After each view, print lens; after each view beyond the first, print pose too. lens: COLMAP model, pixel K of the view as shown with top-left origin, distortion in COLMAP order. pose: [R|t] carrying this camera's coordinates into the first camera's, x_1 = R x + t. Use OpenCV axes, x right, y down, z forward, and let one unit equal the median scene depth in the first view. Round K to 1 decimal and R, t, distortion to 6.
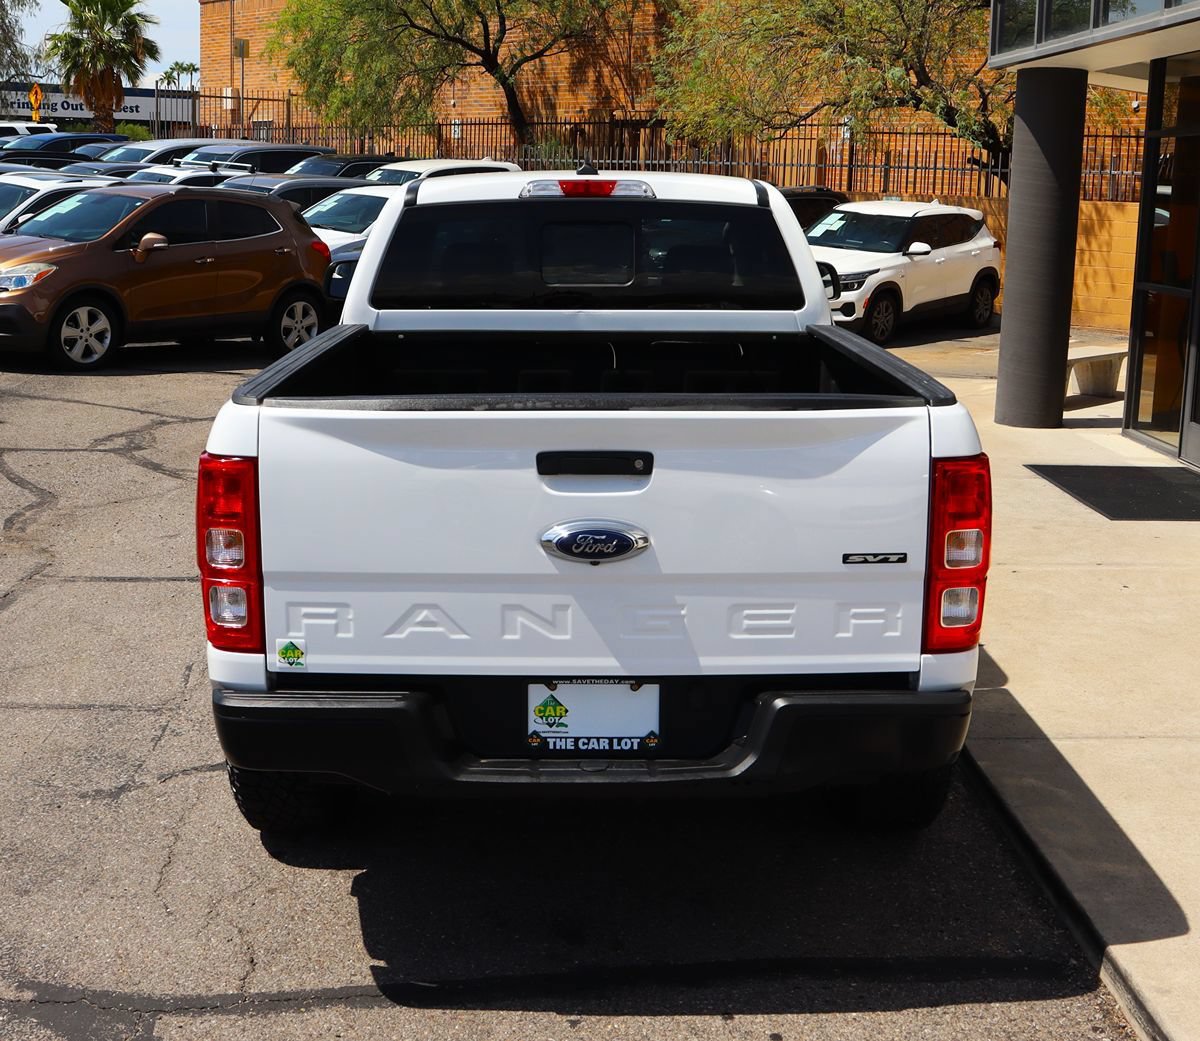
lens RADIAL K [[1474.9, 0, 593.3], [0, 1474.9, 467.4], [0, 0, 1]] dist [-0.112272, 0.000000]
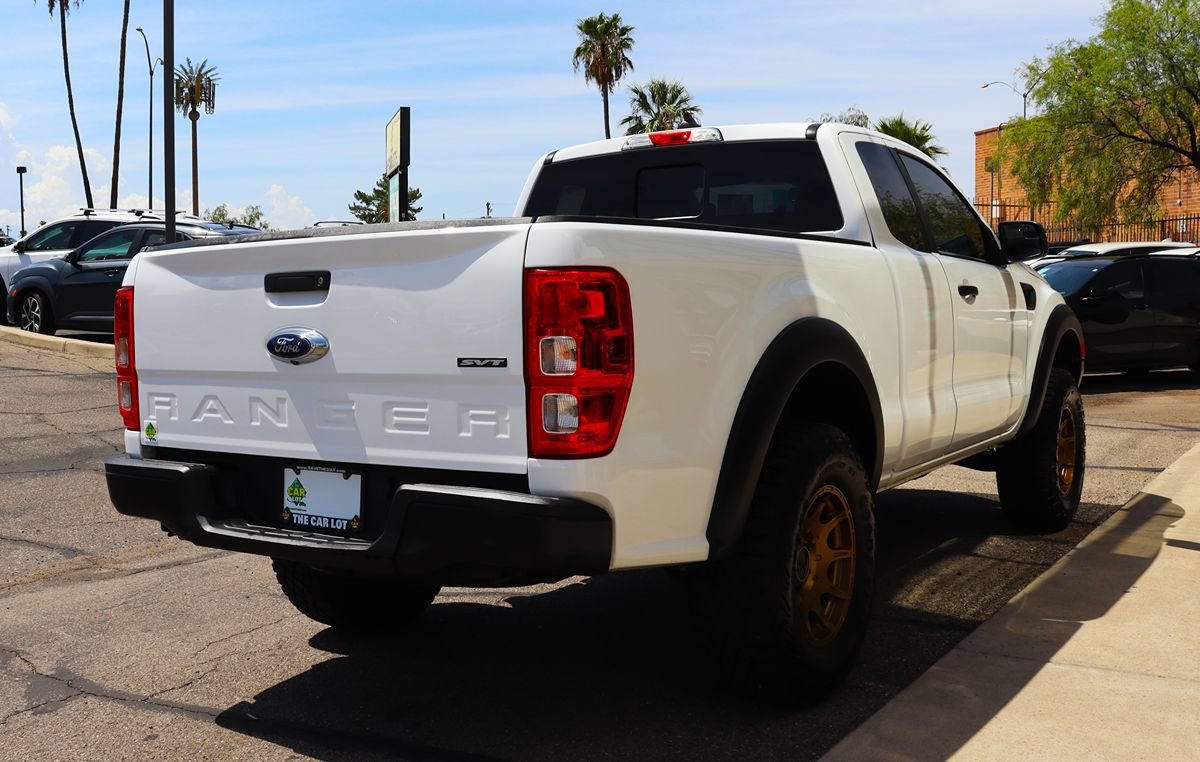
lens RADIAL K [[1194.1, 0, 596.0], [0, 1194.1, 375.6], [0, 0, 1]] dist [-0.113802, 0.000000]
pose [[0.839781, 0.012560, -0.542780, 0.674339], [-0.073349, 0.993192, -0.090501, 0.131818], [0.537948, 0.115813, 0.834985, 0.277622]]
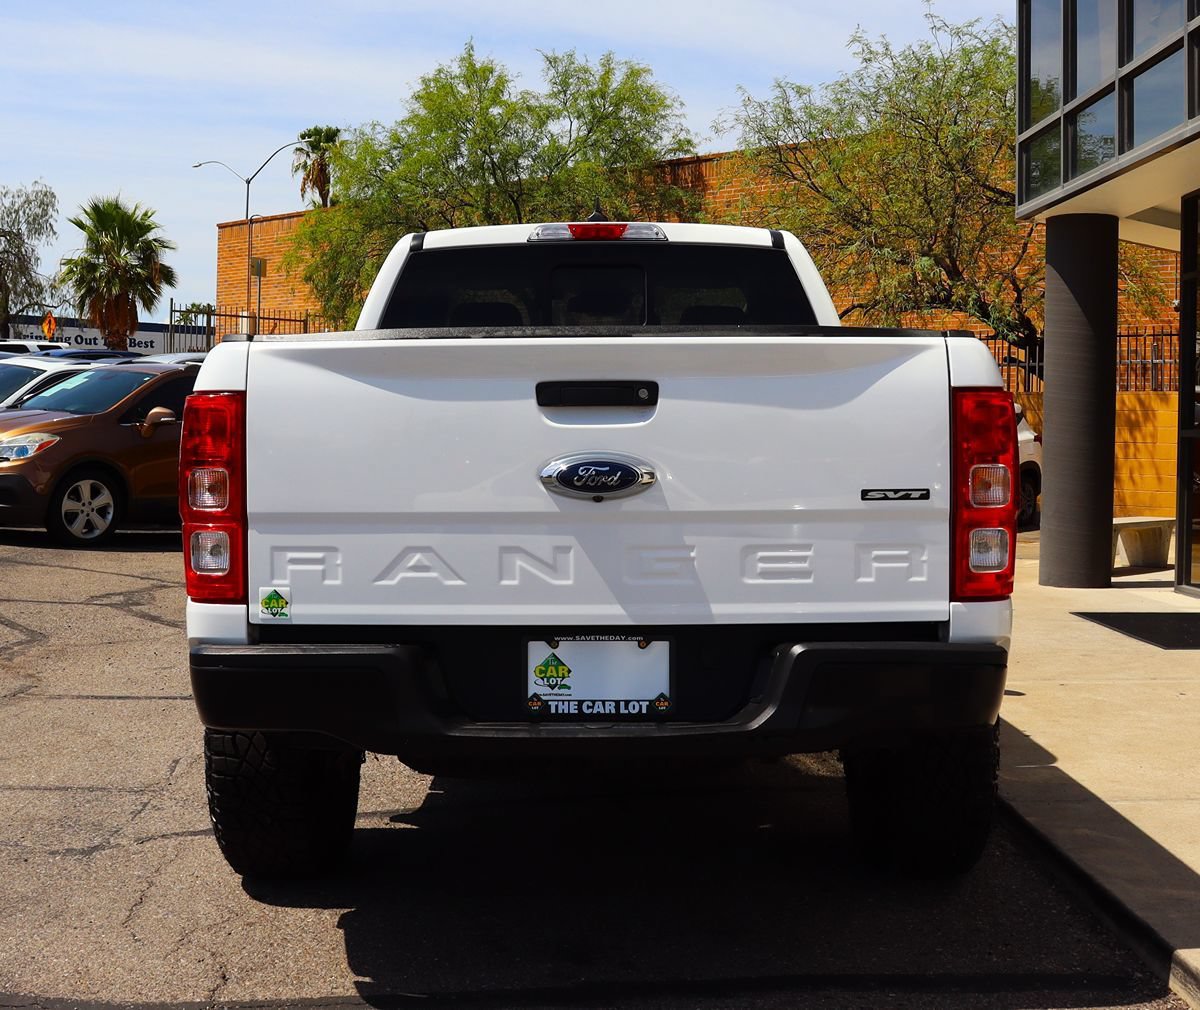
lens RADIAL K [[1544.9, 0, 584.3], [0, 1544.9, 441.1], [0, 0, 1]] dist [-0.112213, 0.000000]
pose [[0.999719, -0.007902, -0.022352, 0.013257], [0.003996, 0.985489, -0.169694, 0.176178], [0.023369, 0.169557, 0.985243, 0.017007]]
